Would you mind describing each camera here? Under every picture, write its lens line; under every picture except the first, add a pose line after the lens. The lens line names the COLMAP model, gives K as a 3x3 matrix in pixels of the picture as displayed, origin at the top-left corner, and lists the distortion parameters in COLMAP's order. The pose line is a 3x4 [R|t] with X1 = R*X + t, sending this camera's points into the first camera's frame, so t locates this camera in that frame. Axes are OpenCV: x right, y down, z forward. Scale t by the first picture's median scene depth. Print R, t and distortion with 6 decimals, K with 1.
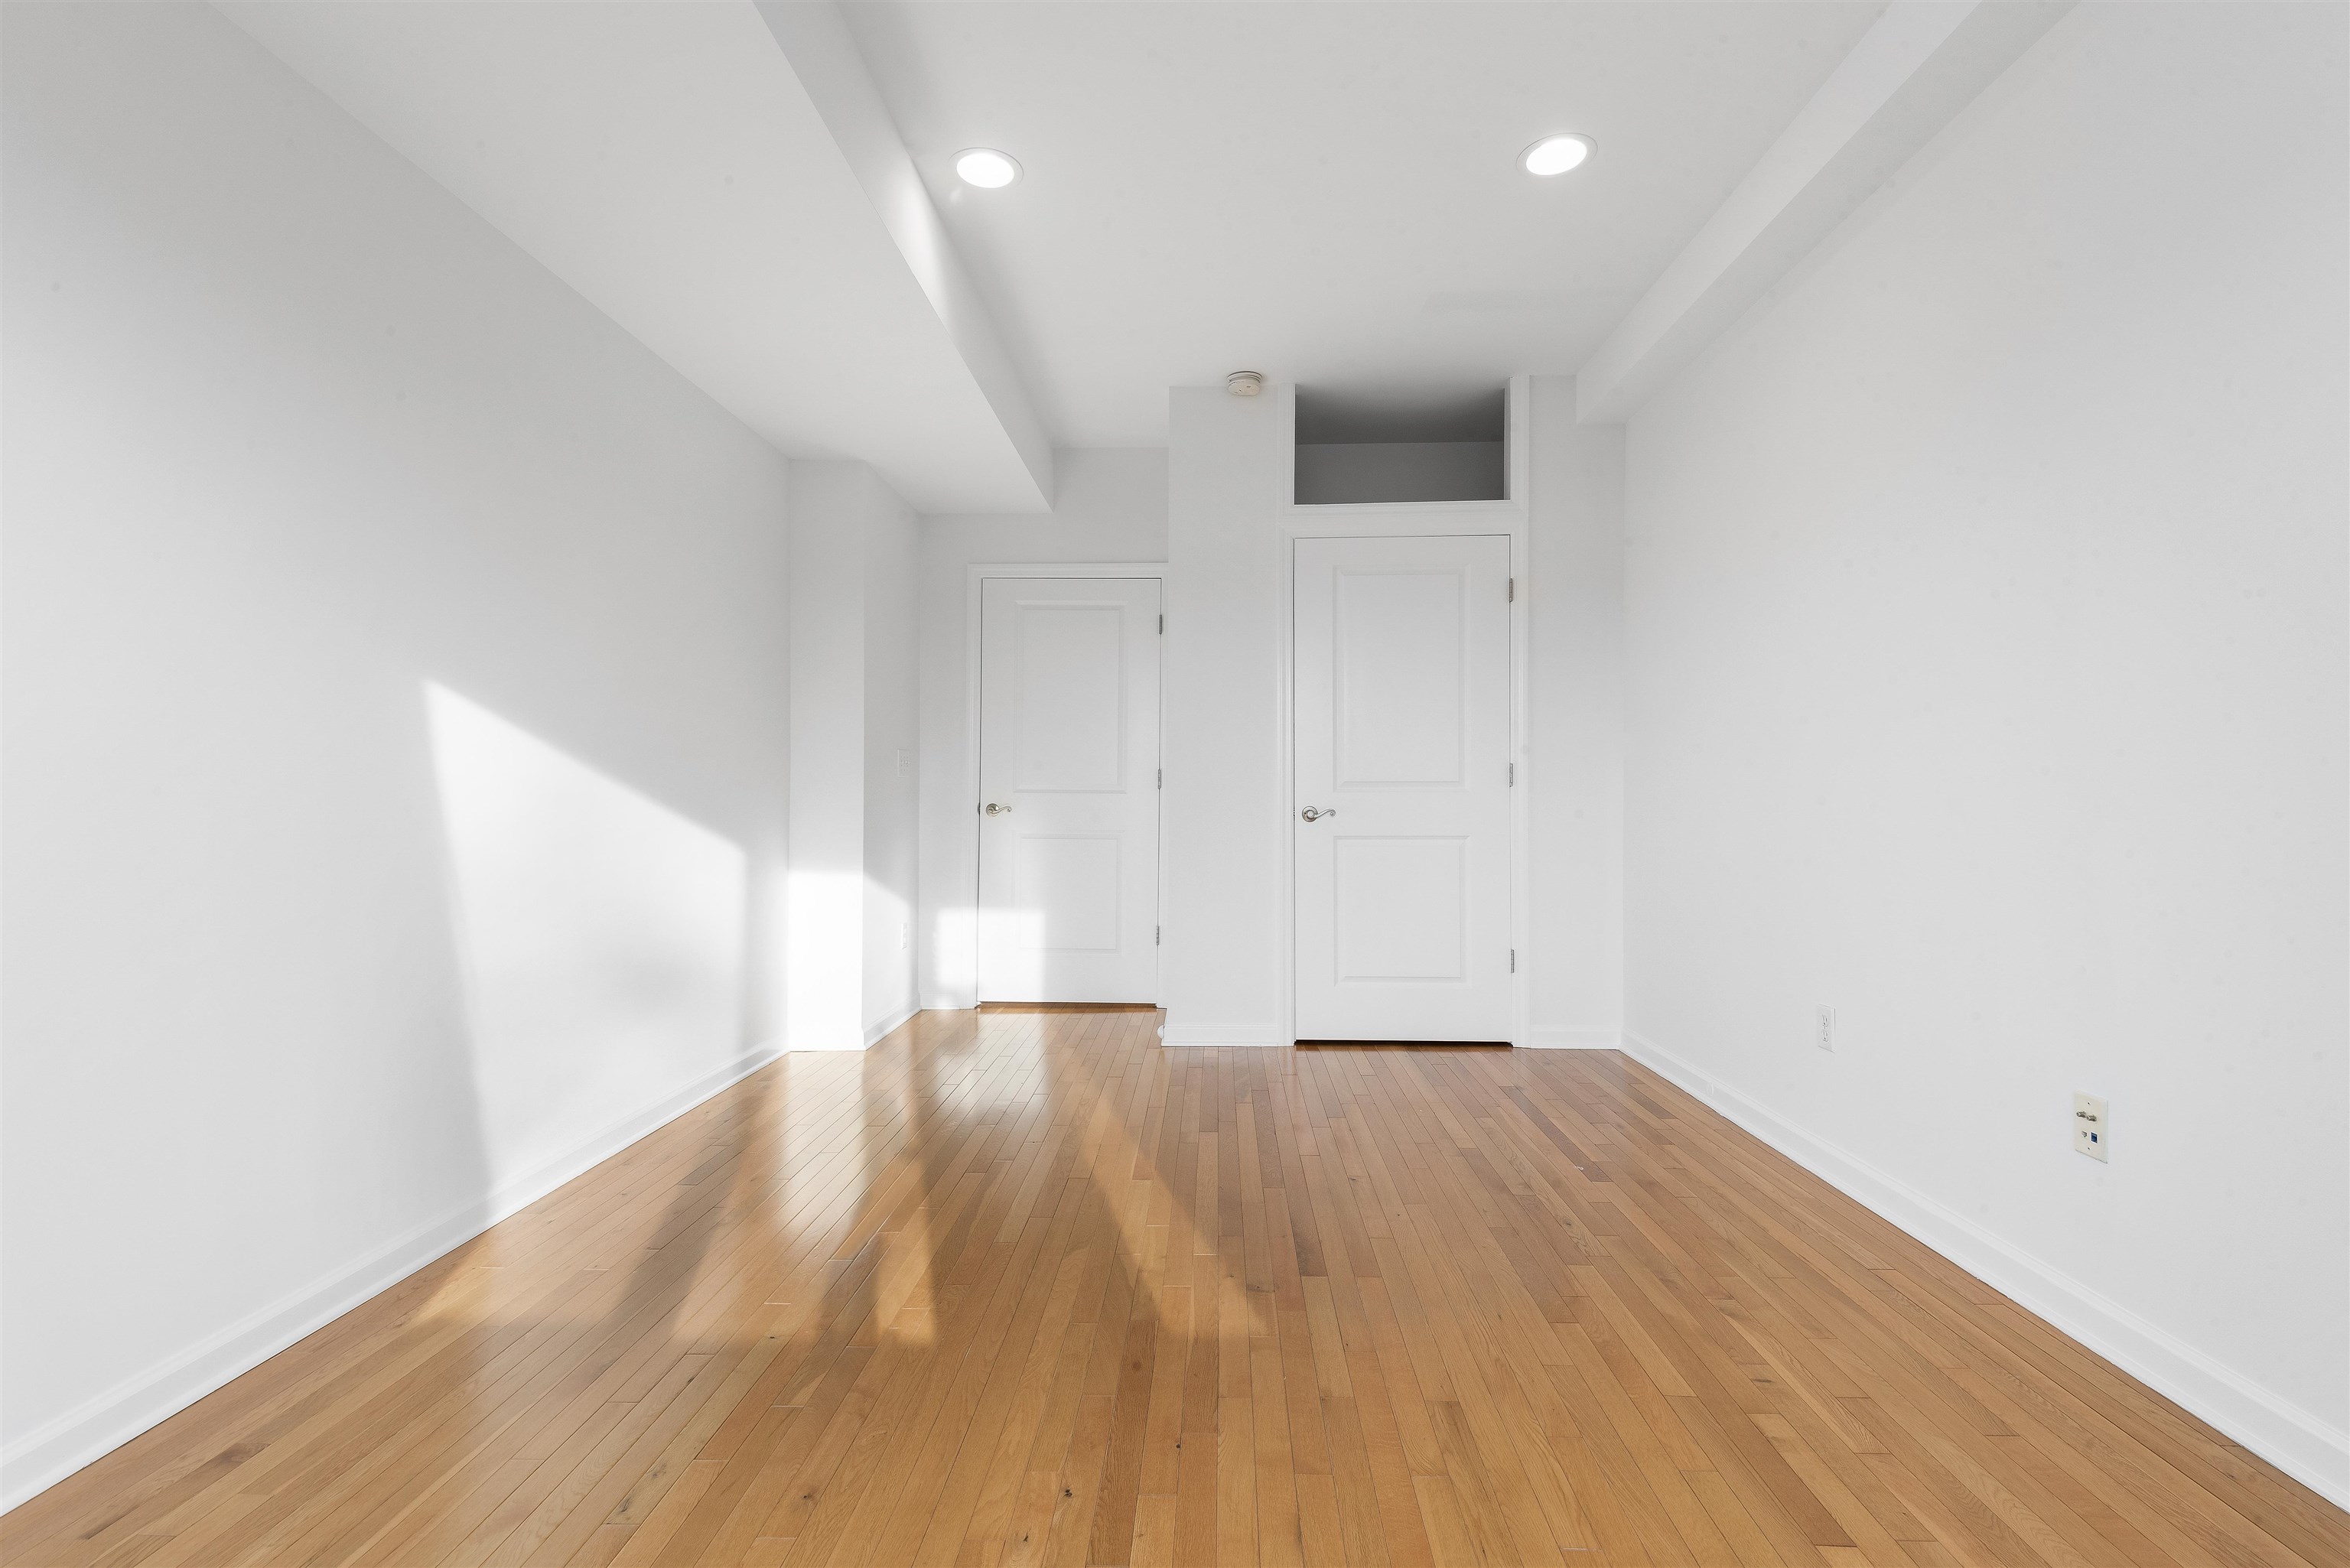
lens RADIAL K [[1066.2, 0, 1175.9], [0, 1066.2, 790.3], [0, 0, 1]] dist [0.013905, -0.006755]
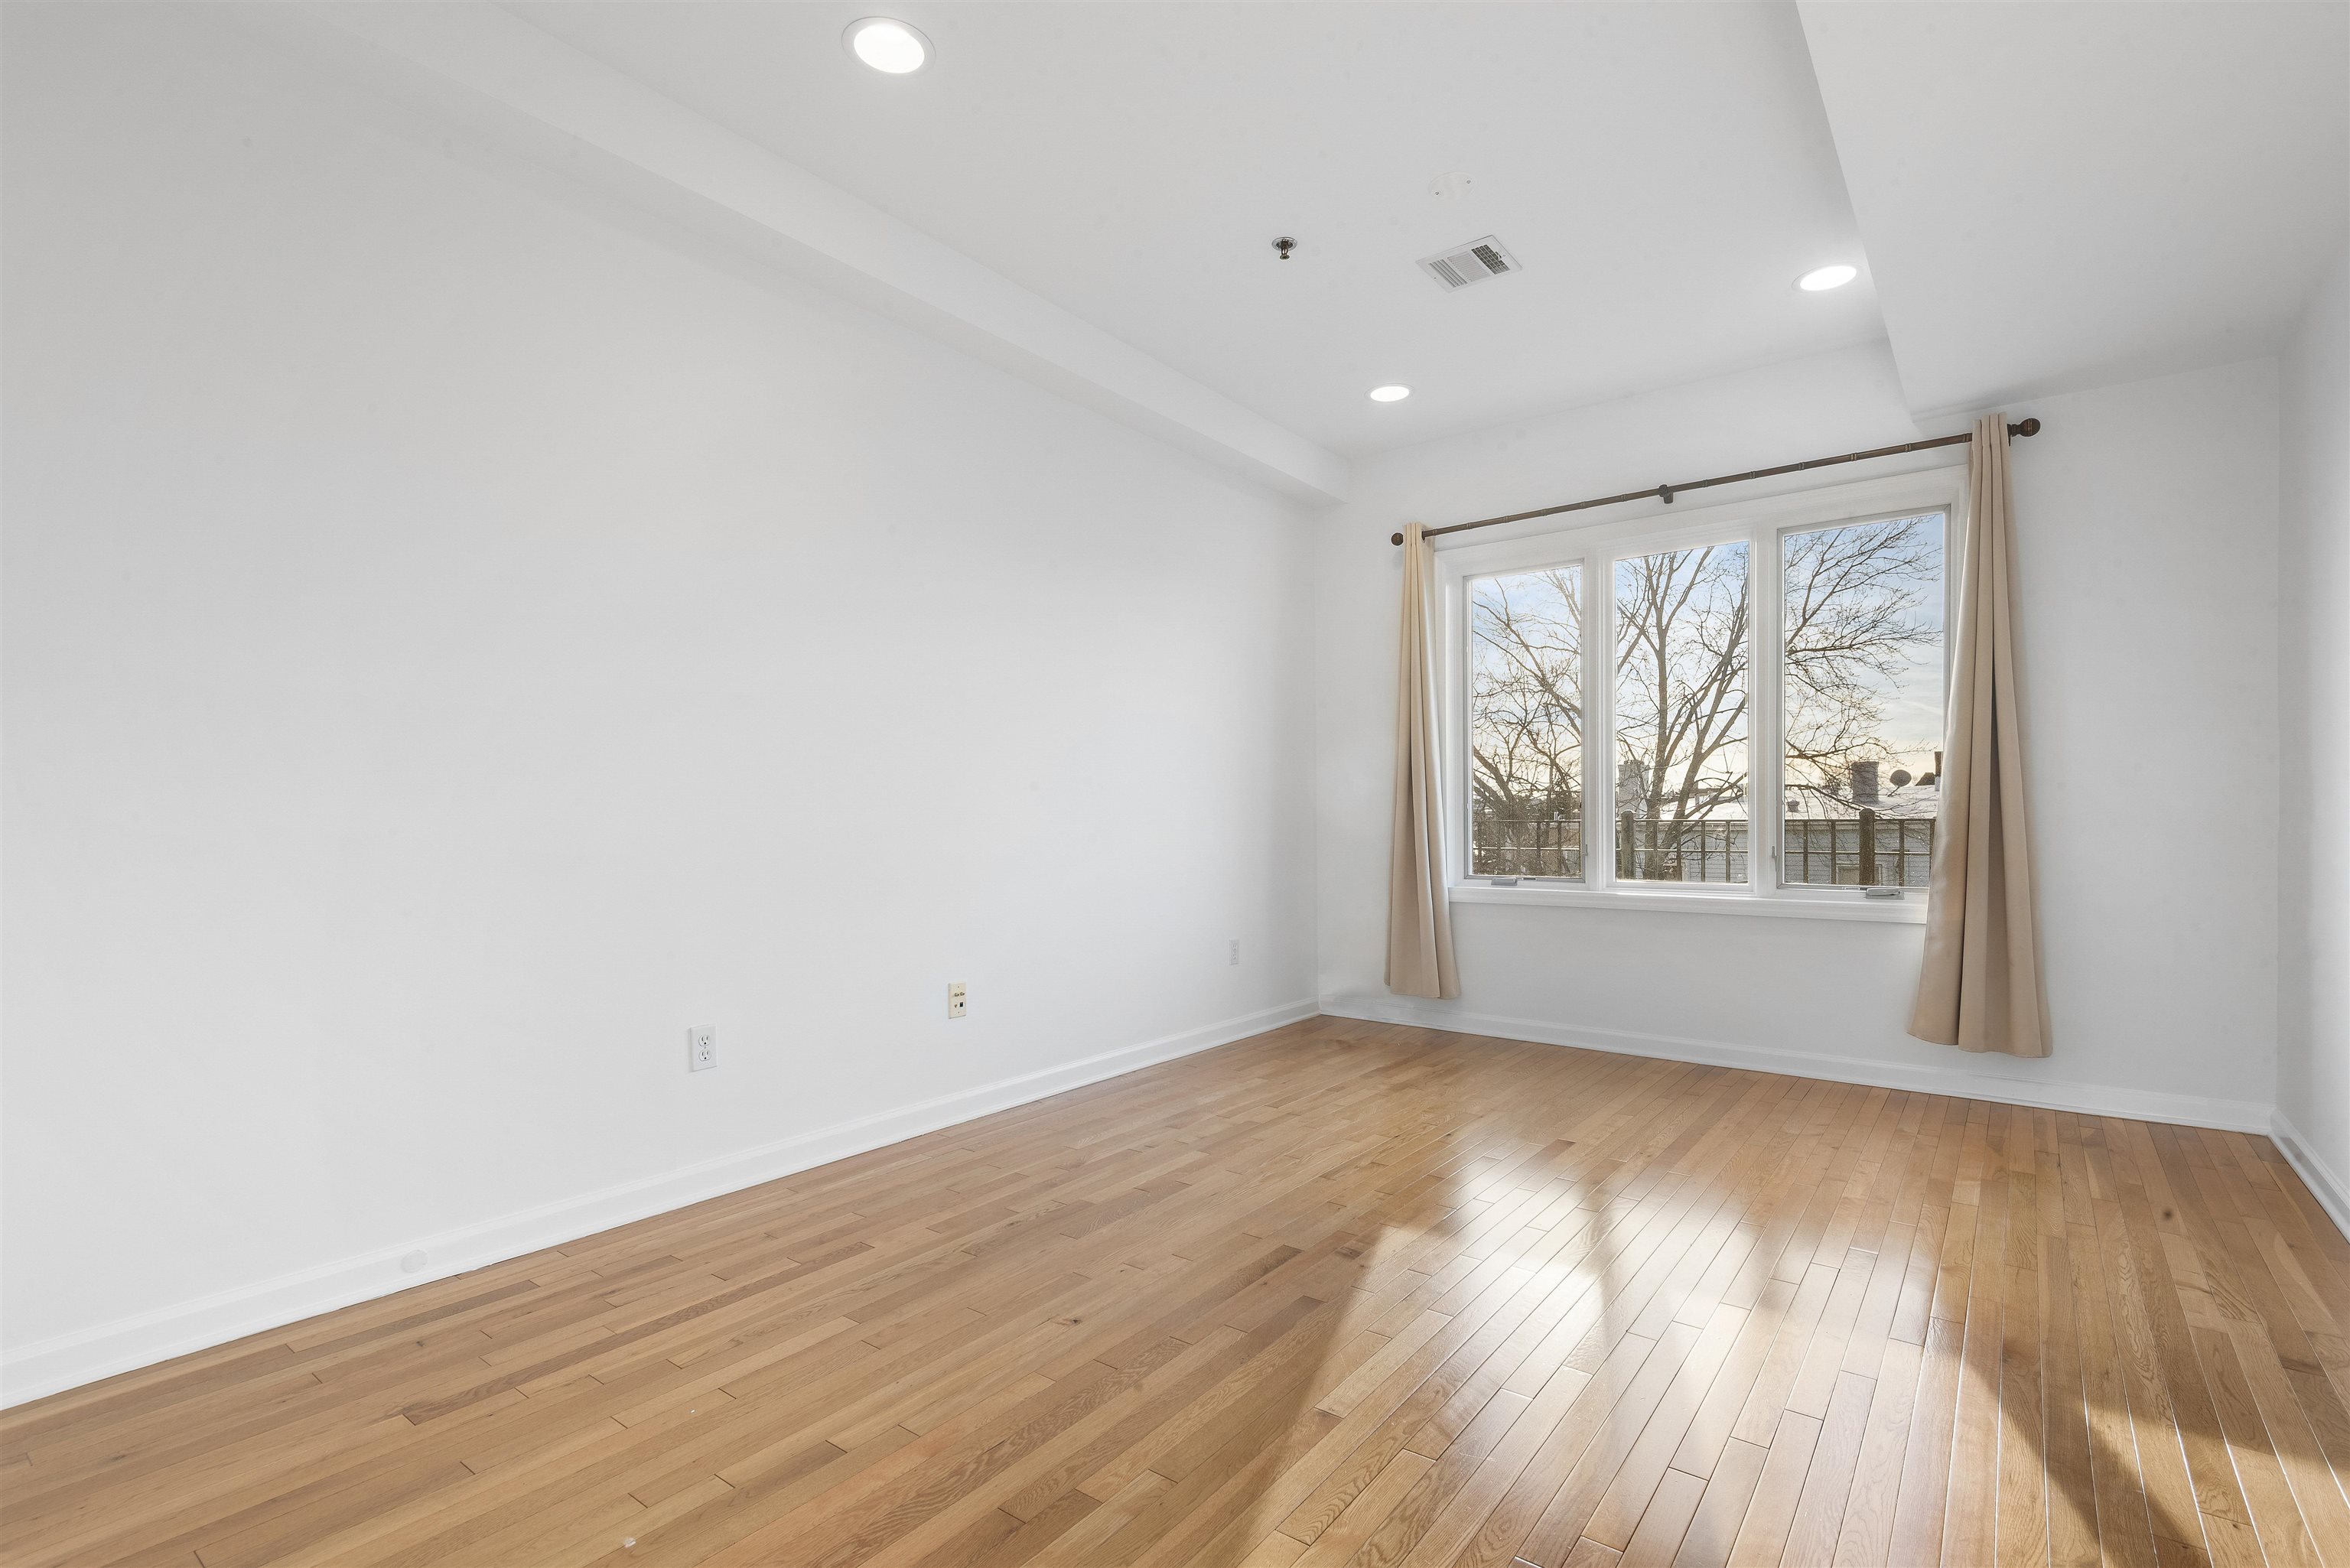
lens RADIAL K [[1066.2, 0, 1181.9], [0, 1066.2, 809.3], [0, 0, 1]] dist [0.013905, -0.006755]
pose [[-0.822065, 0.012667, 0.569253, -0.333843], [0.004042, 0.999857, -0.016411, 0.020281], [-0.569380, -0.011190, -0.821998, 1.623338]]
